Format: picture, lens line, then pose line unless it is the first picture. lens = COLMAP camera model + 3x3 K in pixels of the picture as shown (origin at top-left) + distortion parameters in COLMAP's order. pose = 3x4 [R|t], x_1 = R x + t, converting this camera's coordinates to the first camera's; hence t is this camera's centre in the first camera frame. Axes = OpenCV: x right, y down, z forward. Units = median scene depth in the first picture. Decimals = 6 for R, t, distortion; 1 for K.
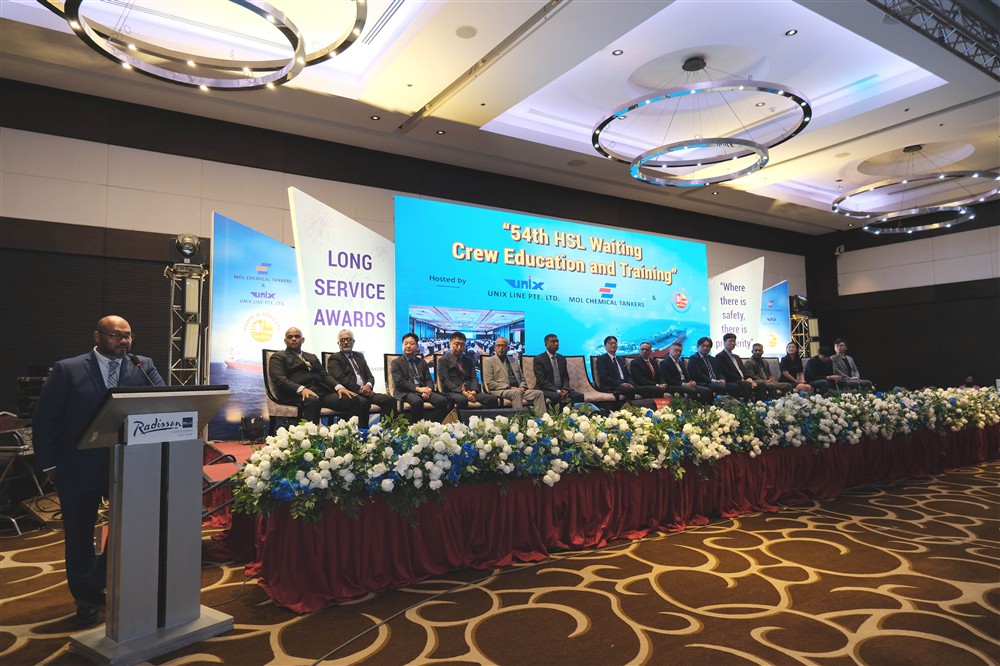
lens RADIAL K [[624.3, 0, 500.0], [0, 624.3, 333.0], [0, 0, 1]] dist [-0.031703, 0.001642]
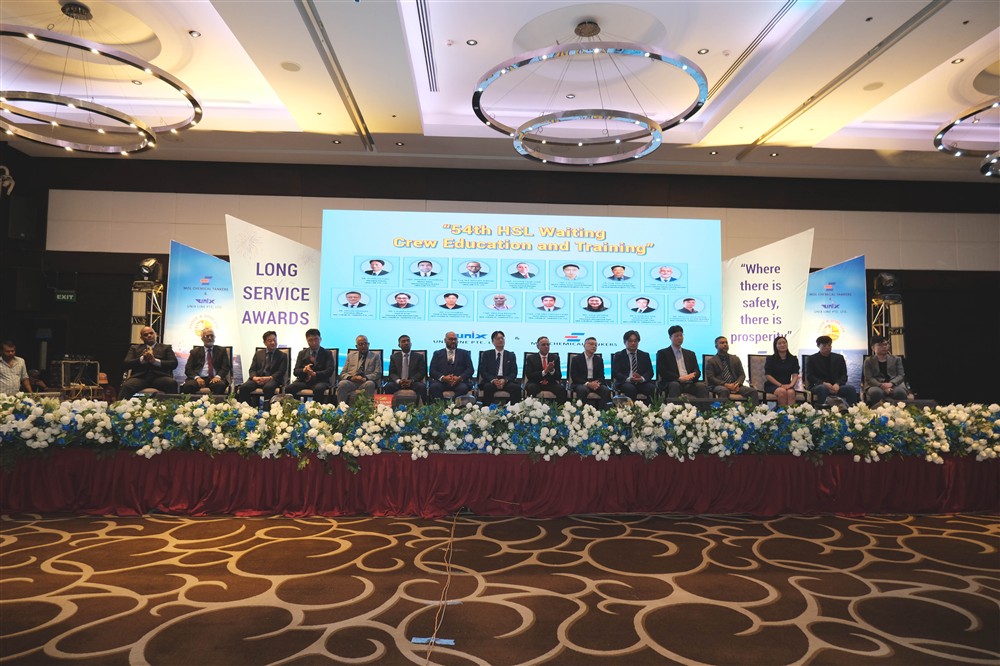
lens RADIAL K [[632.5, 0, 498.8], [0, 632.5, 319.0], [0, 0, 1]] dist [-0.020693, 0.001900]
pose [[0.867156, -0.013938, -0.497842, 0.663990], [0.010960, 0.999900, -0.008903, -0.004646], [0.497917, 0.002264, 0.867222, 0.140714]]
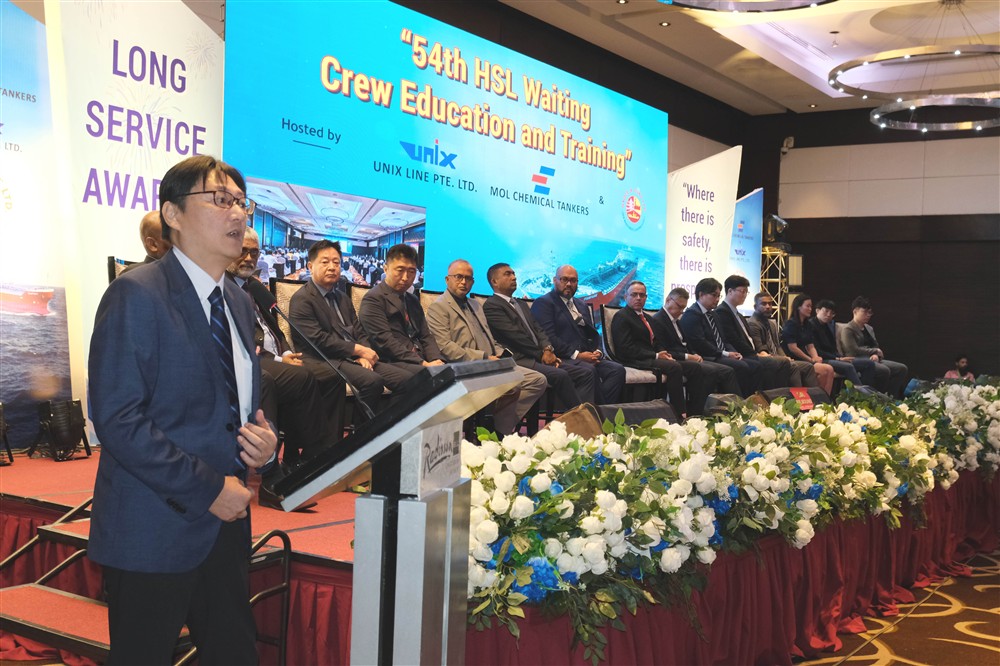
lens RADIAL K [[1152.3, 0, 500.0], [0, 1152.3, 333.0], [0, 0, 1]] dist [-0.016905, -0.007243]
pose [[0.917695, 0.044926, 0.394736, -0.296566], [-0.075529, 0.995194, 0.062327, 0.005788], [-0.390039, -0.087011, 0.916678, 0.093250]]
